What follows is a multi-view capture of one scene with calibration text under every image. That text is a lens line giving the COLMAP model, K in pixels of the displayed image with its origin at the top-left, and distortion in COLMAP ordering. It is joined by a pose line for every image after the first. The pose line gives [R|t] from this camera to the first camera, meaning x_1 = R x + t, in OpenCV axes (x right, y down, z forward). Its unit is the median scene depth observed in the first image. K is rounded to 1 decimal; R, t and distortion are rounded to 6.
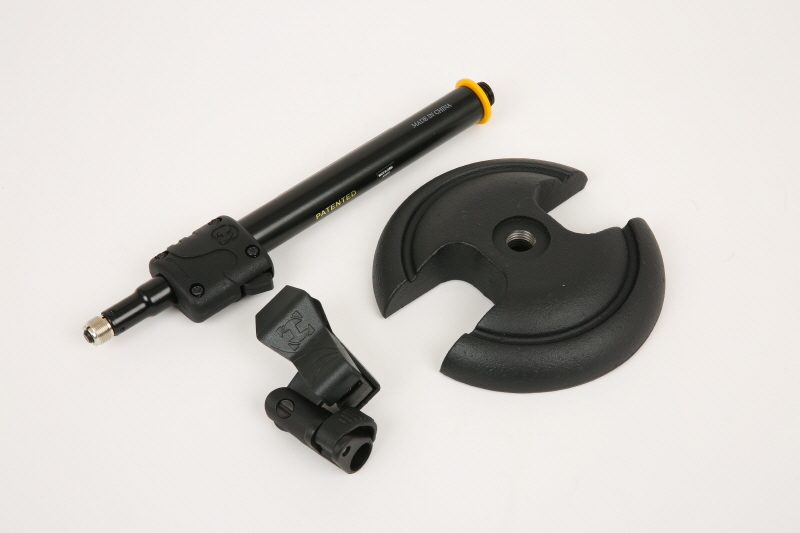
lens RADIAL K [[1610.8, 0, 407.2], [0, 1610.8, 259.4], [0, 0, 1]] dist [0.182359, 0.000000]
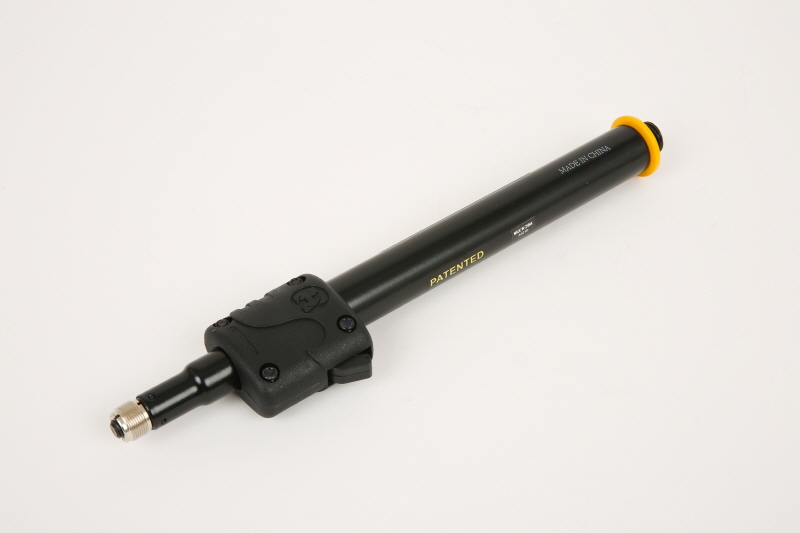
lens RADIAL K [[1610.8, 0, 392.9], [0, 1610.8, 268.8], [0, 0, 1]] dist [0.182359, 0.000000]
pose [[0.997770, 0.055044, -0.037744, -0.048723], [-0.056830, 0.997230, -0.047983, 0.004079], [0.034998, 0.050021, 0.998135, 0.270670]]
